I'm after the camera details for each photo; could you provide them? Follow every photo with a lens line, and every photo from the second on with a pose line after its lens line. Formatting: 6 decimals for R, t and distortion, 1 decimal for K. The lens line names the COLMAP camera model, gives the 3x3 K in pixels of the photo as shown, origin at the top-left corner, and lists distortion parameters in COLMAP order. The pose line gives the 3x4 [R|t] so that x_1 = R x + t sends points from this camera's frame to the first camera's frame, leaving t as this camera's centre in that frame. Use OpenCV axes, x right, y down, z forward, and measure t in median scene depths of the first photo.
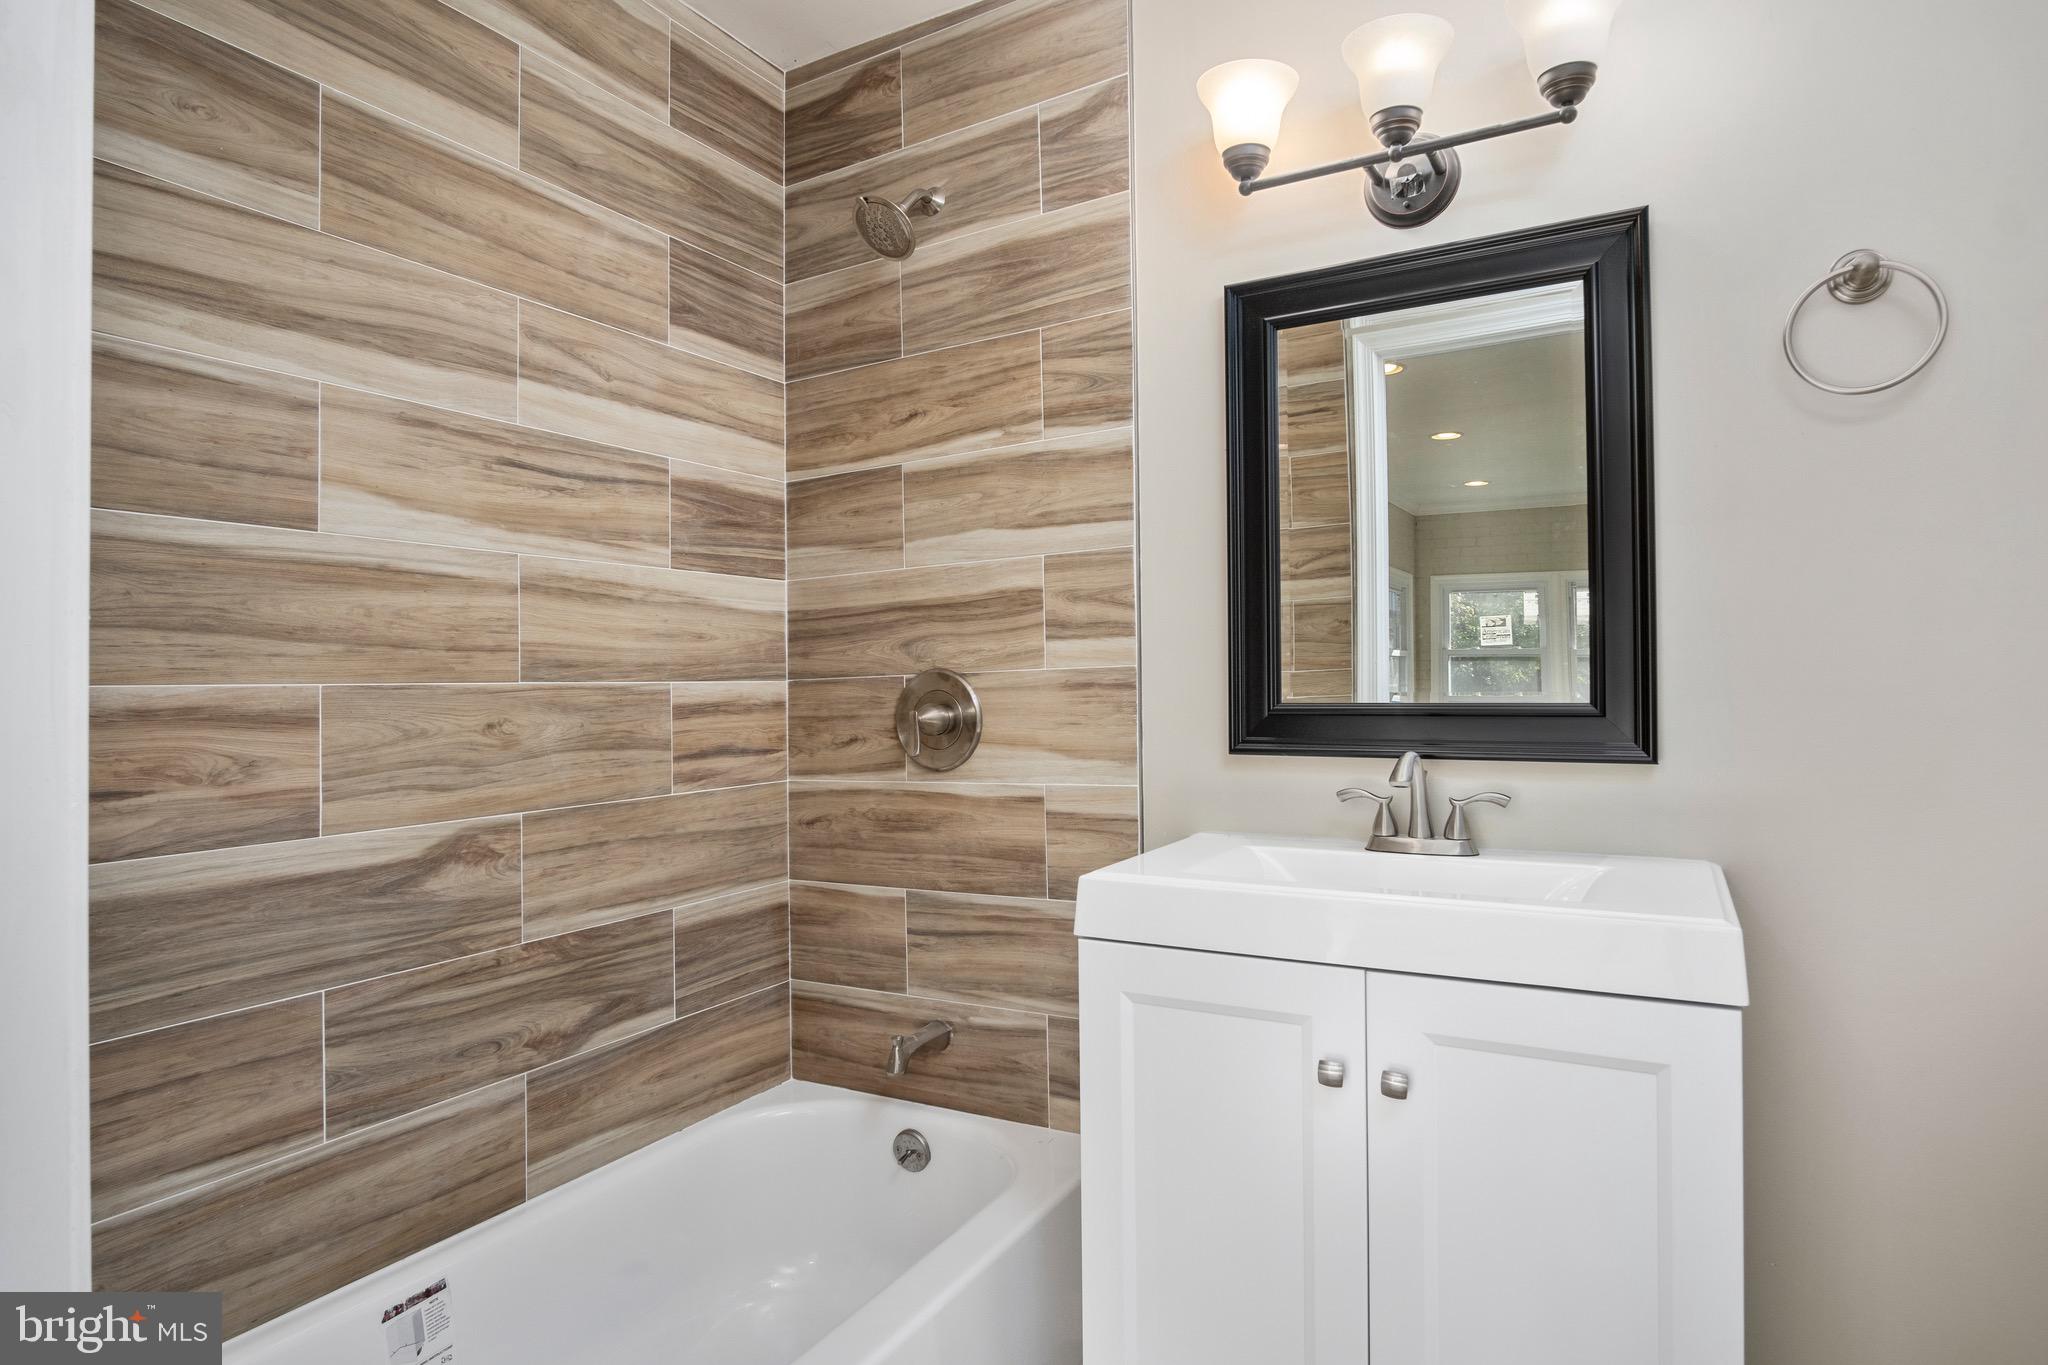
lens RADIAL K [[1108.7, 0, 1030.9], [0, 1108.7, 652.9], [0, 0, 1]] dist [-0.025572, 0.005313]
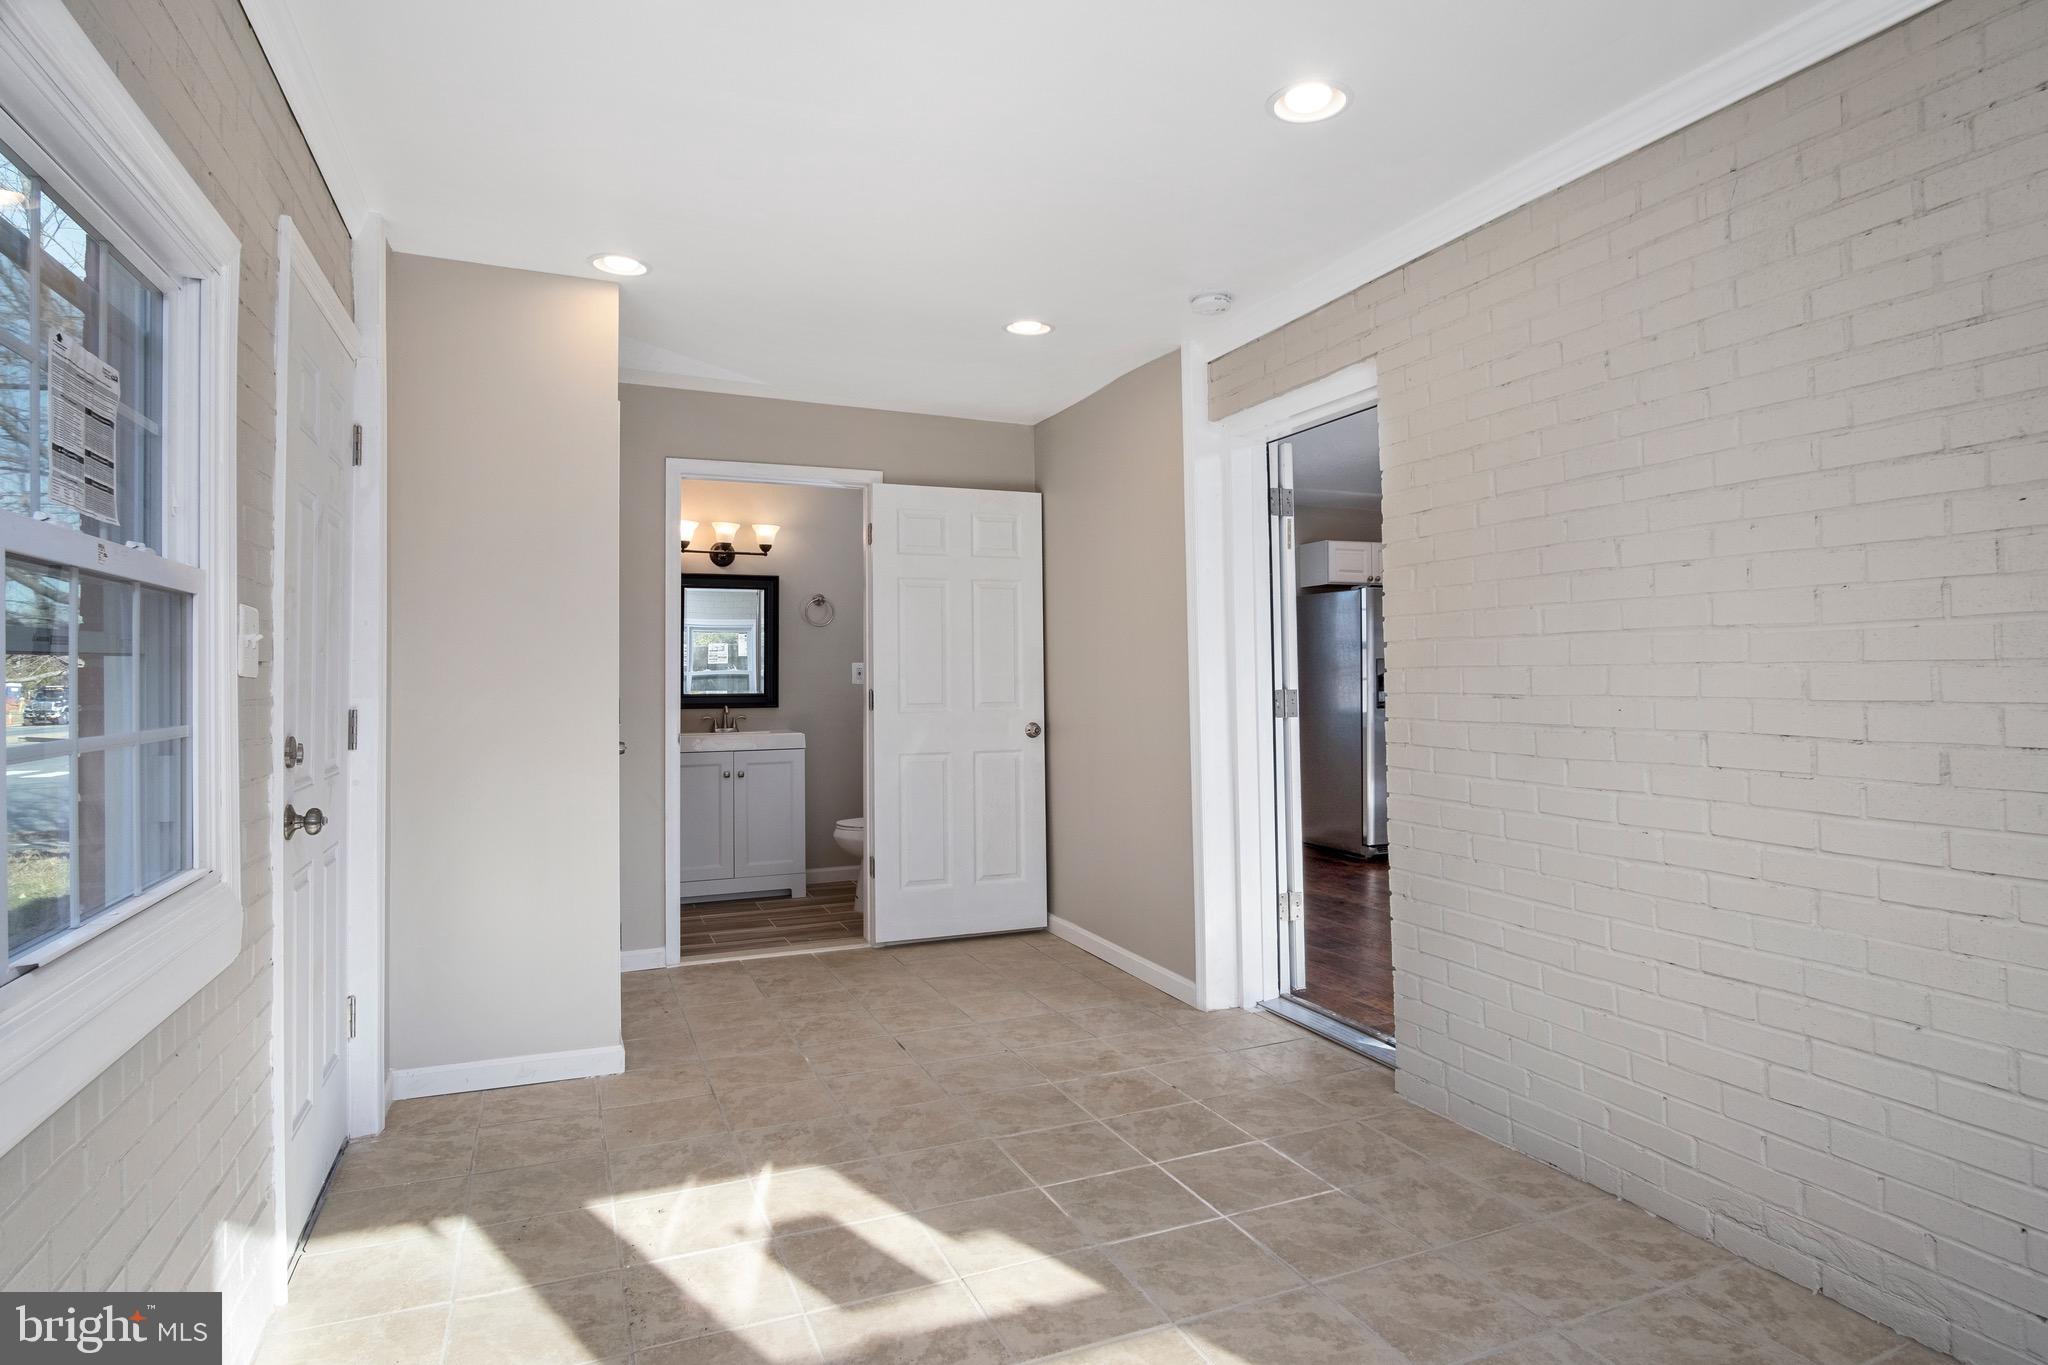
lens RADIAL K [[1108.7, 0, 1030.9], [0, 1108.7, 652.9], [0, 0, 1]] dist [-0.025572, 0.005313]
pose [[0.610641, 0.027492, 0.791430, -2.170060], [-0.011599, 0.999601, -0.025774, -0.011381], [-0.791823, 0.006559, 0.610716, -2.327461]]
